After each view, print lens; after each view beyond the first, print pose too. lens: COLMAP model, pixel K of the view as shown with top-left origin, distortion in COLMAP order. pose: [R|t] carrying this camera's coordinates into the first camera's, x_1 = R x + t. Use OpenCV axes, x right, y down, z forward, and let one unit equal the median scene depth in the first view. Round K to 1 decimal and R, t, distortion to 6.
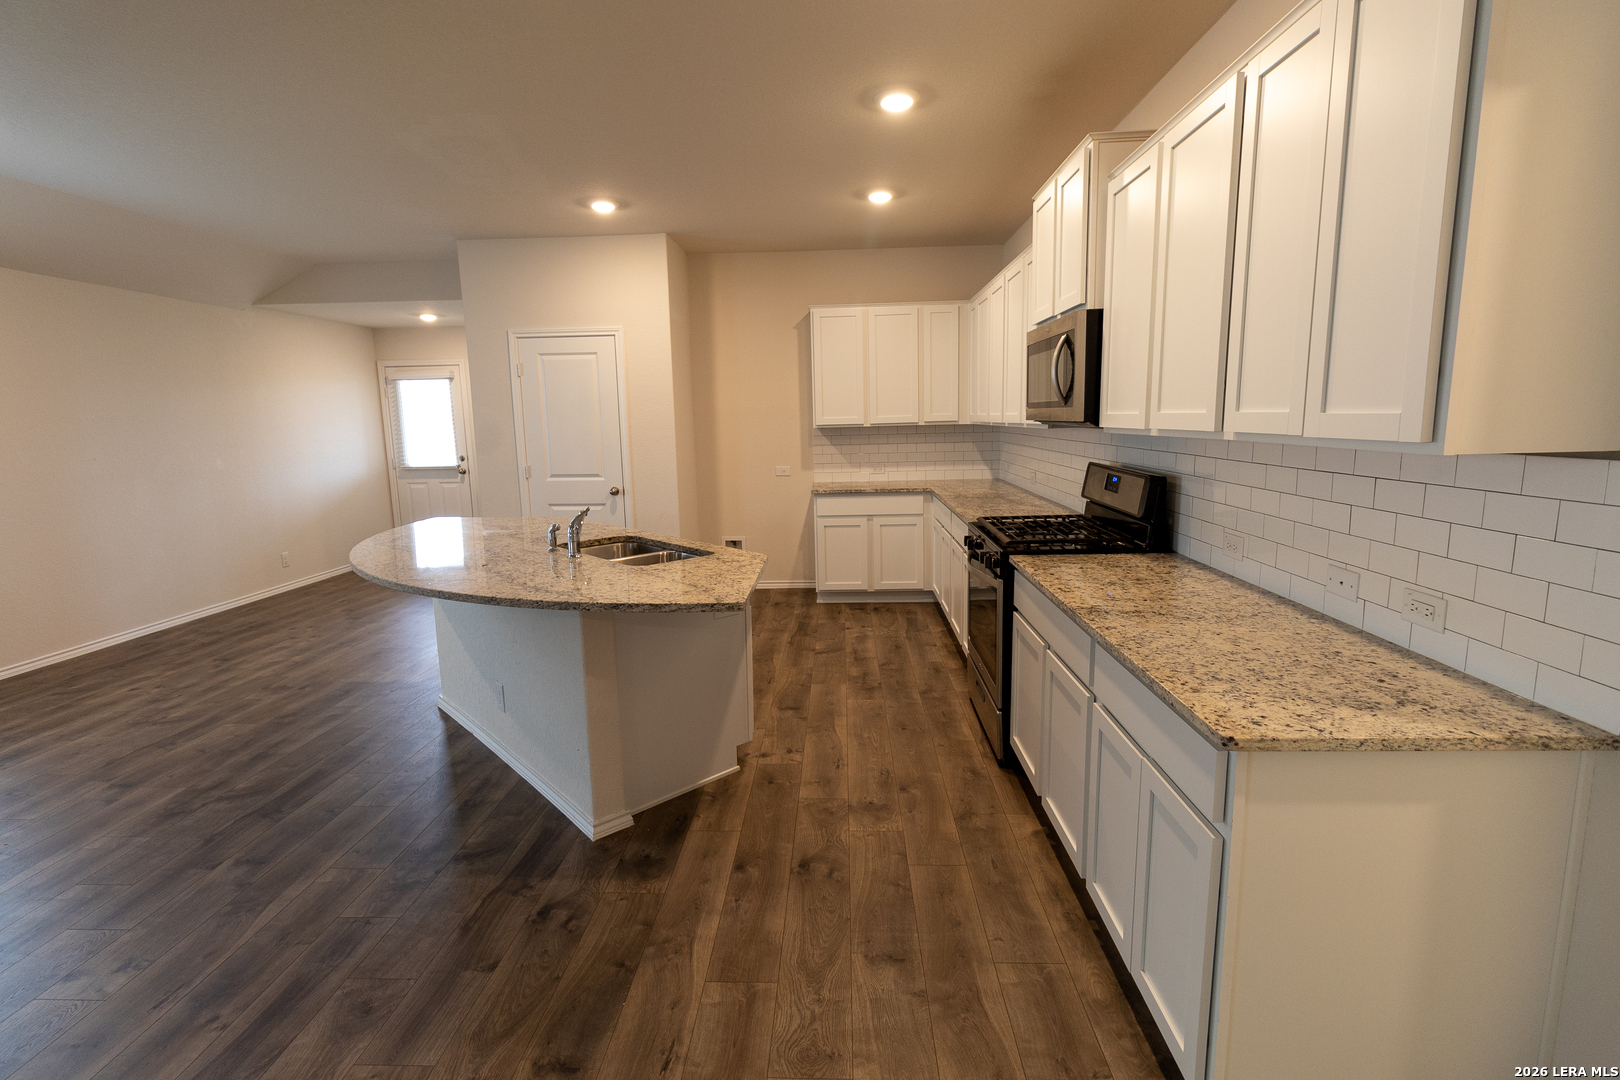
lens RADIAL K [[736.7, 0, 817.4], [0, 736.7, 538.9], [0, 0, 1]] dist [0.007728, -0.001278]
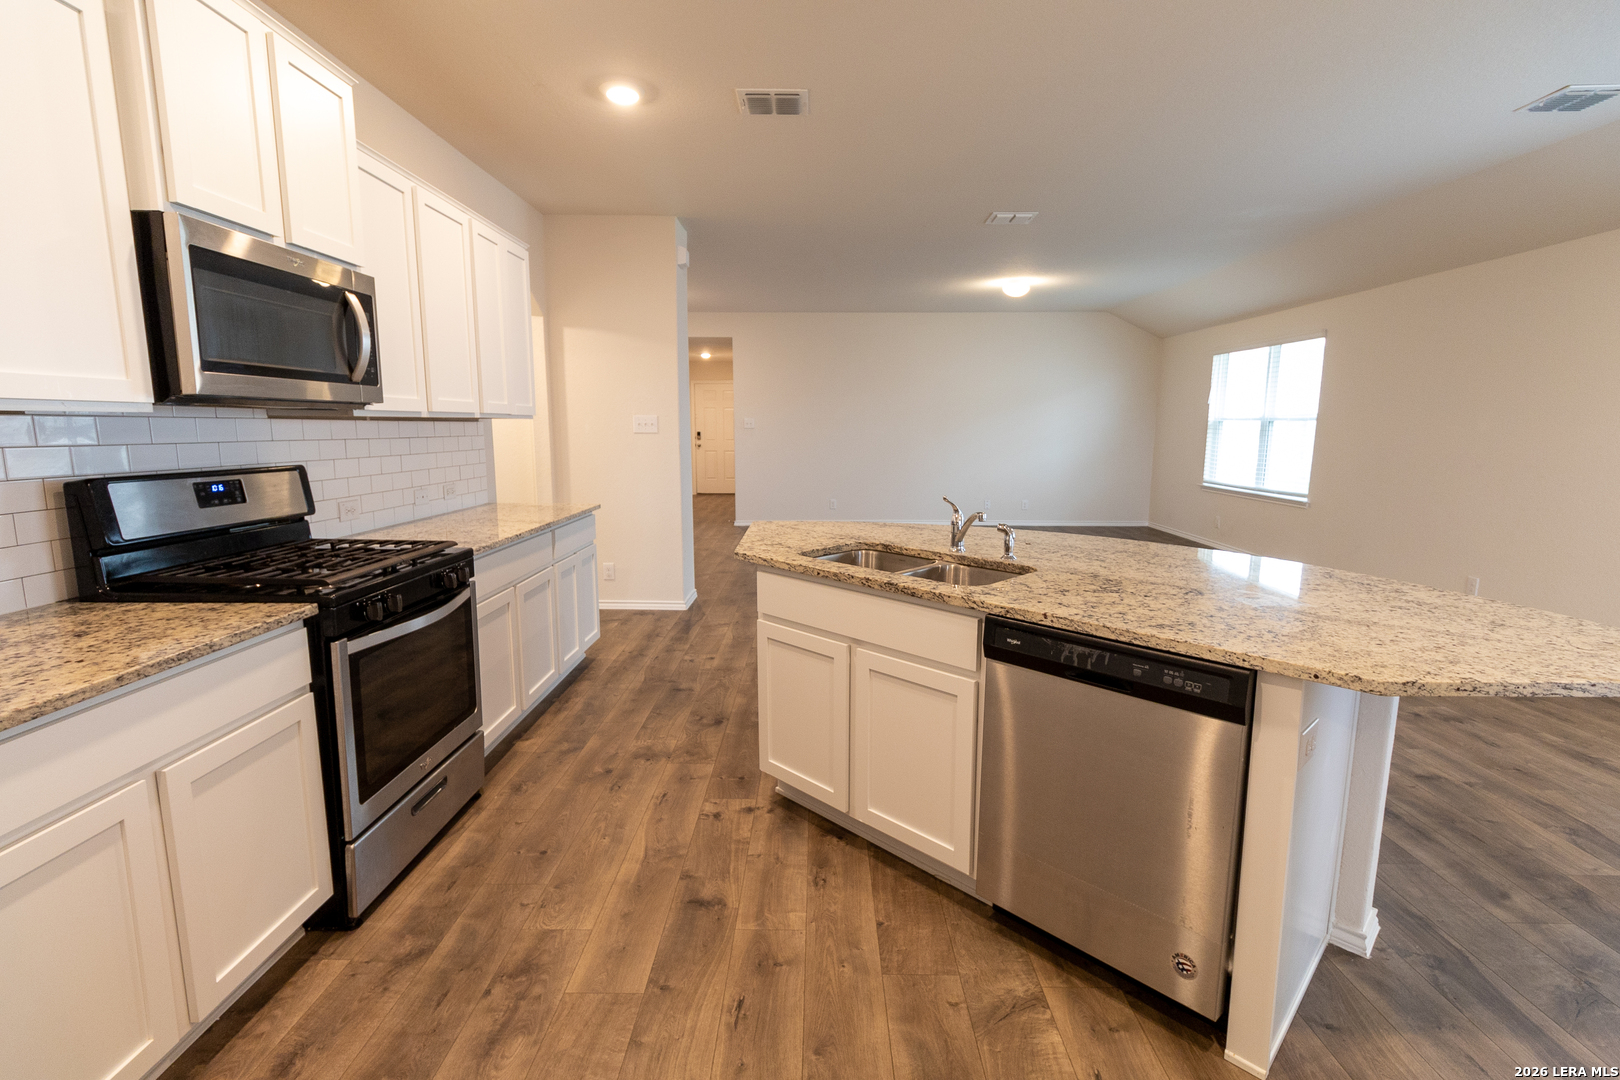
lens RADIAL K [[736.7, 0, 813.7], [0, 736.7, 535.4], [0, 0, 1]] dist [0.007728, -0.001278]
pose [[-0.999576, 0.017434, -0.023336, -0.114007], [0.009376, 0.951036, 0.308939, -0.214884], [0.027579, 0.308589, -0.950796, 1.475560]]
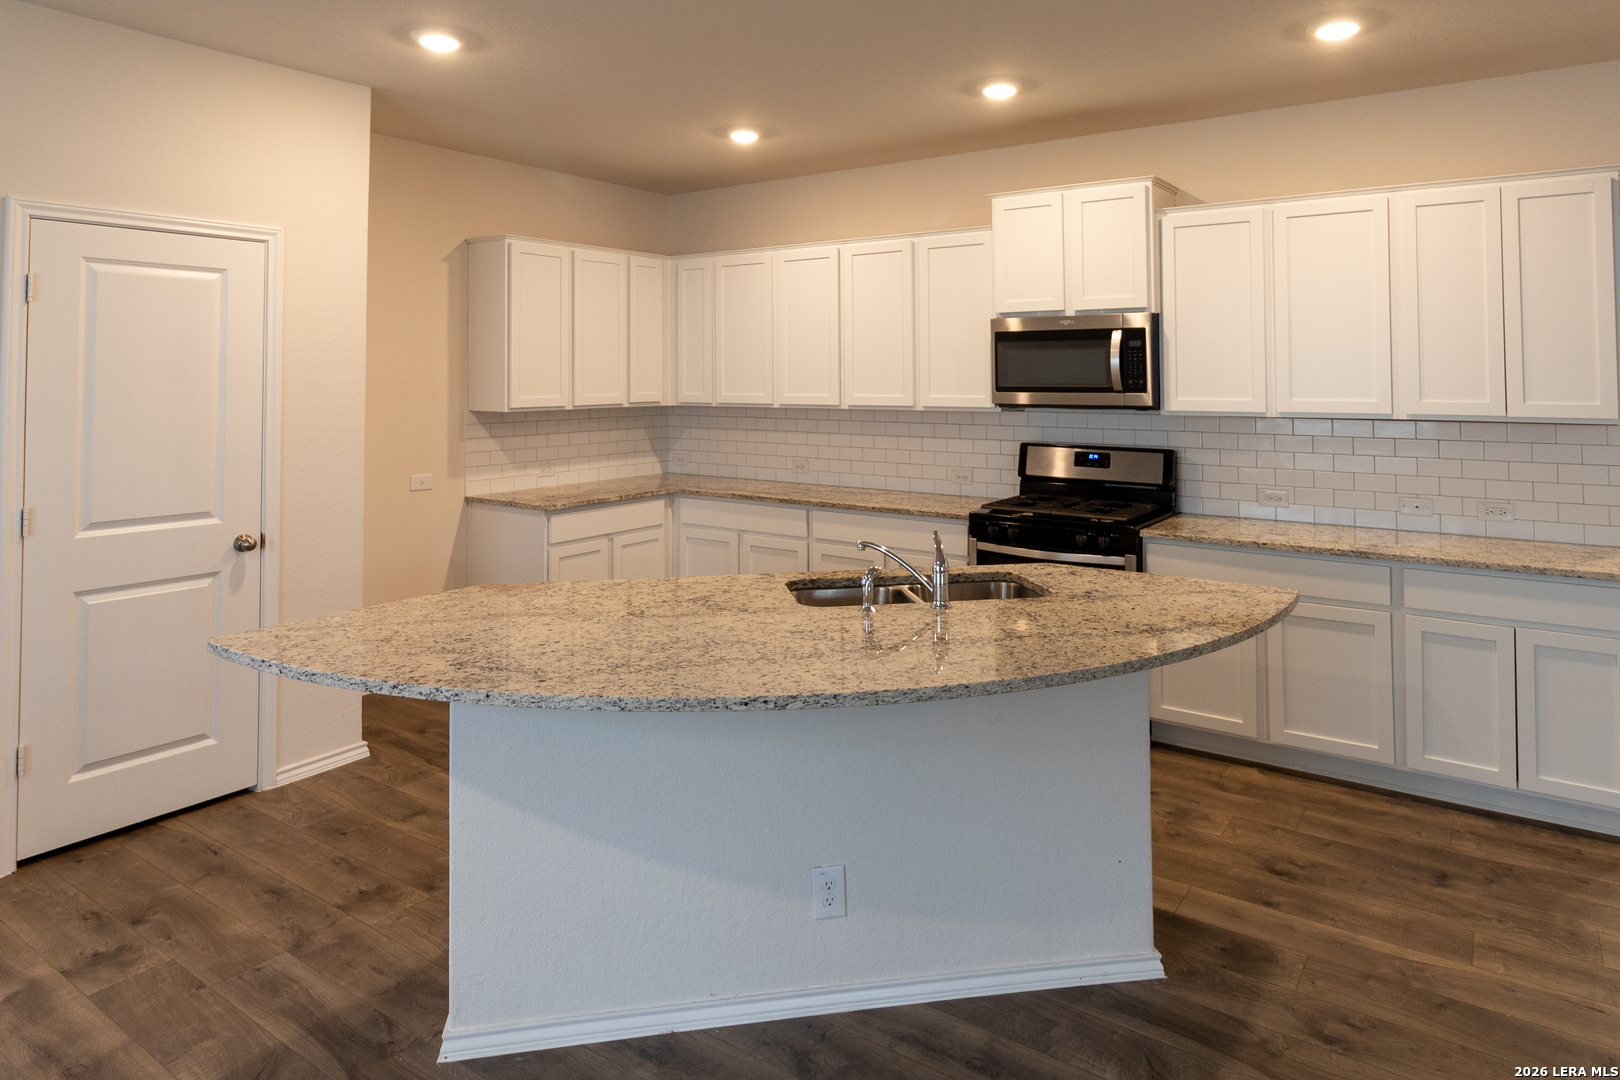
lens RADIAL K [[975.8, 0, 826.6], [0, 975.8, 374.1], [0, 0, 1]] dist [0.014890, -0.009099]
pose [[0.540025, 0.024649, 0.841288, -0.926489], [0.128719, 0.985393, -0.111496, -0.079160], [-0.831748, 0.168500, 0.528964, 0.470380]]
